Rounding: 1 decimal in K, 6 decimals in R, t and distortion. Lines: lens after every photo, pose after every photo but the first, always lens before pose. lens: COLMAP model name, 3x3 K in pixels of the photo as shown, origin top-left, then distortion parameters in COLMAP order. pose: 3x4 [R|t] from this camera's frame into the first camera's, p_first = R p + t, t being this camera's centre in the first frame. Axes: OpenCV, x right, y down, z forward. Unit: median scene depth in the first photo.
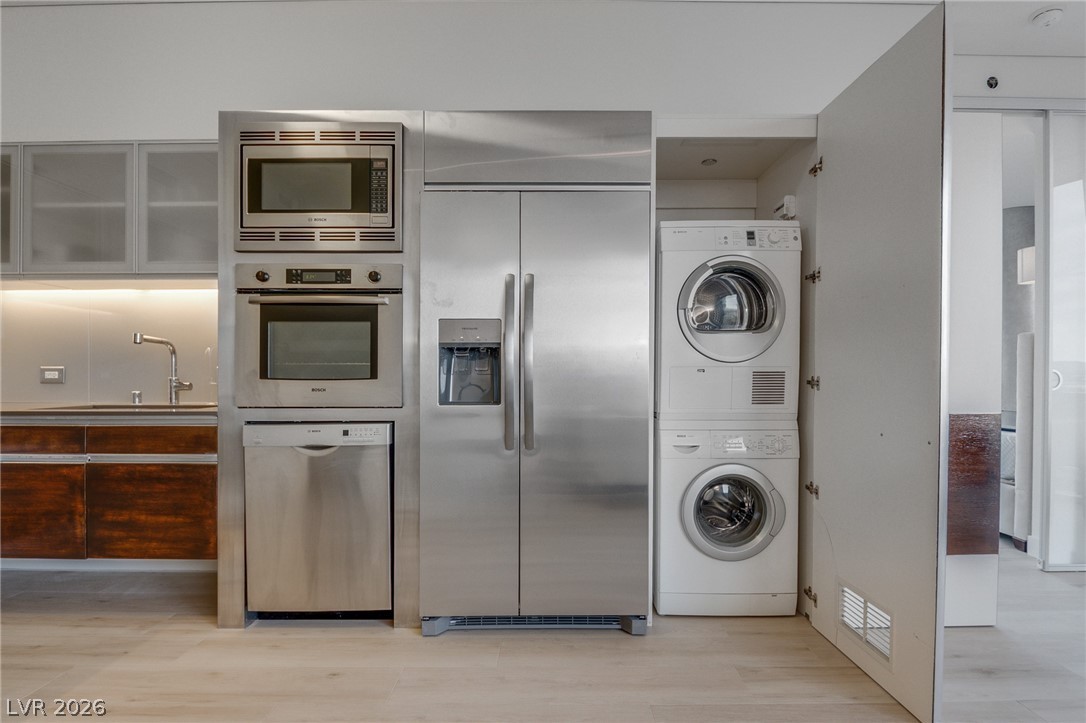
lens RADIAL K [[517.9, 0, 579.7], [0, 517.9, 384.7], [0, 0, 1]] dist [-0.019467, -0.000855]
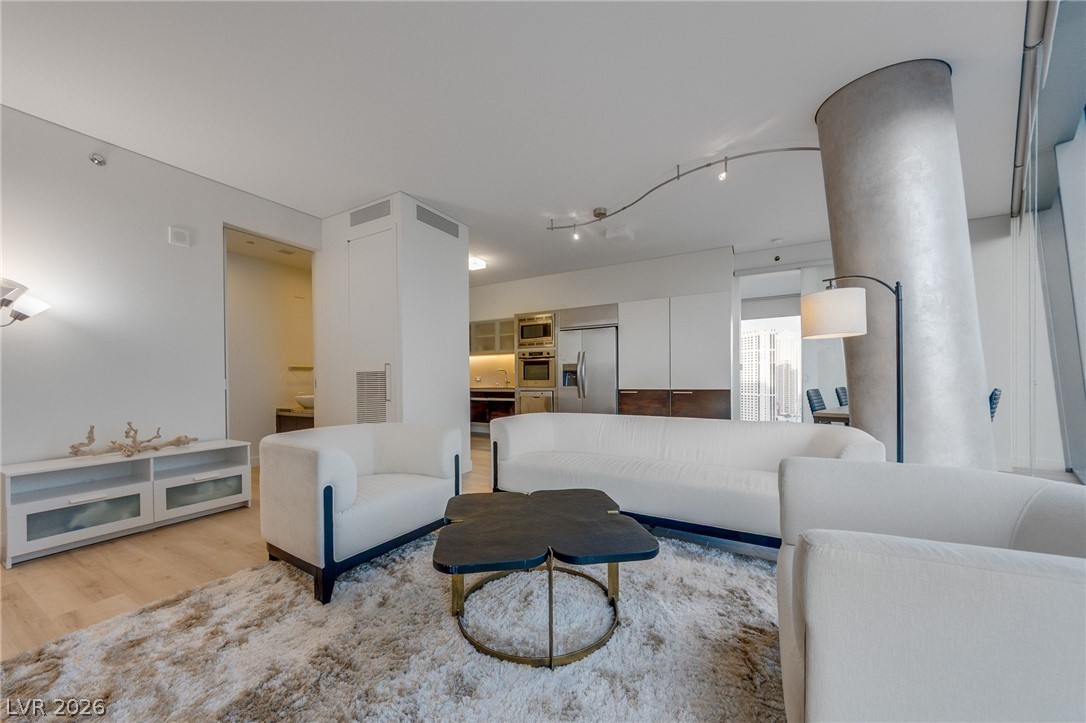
lens RADIAL K [[436.4, 0, 543.2], [0, 436.4, 376.0], [0, 0, 1]] dist [0.028357, -0.000051]
pose [[0.854792, -0.012438, -0.518821, 1.287577], [0.003925, 0.999839, -0.017504, 0.018543], [0.518955, 0.012926, 0.854704, -1.848802]]
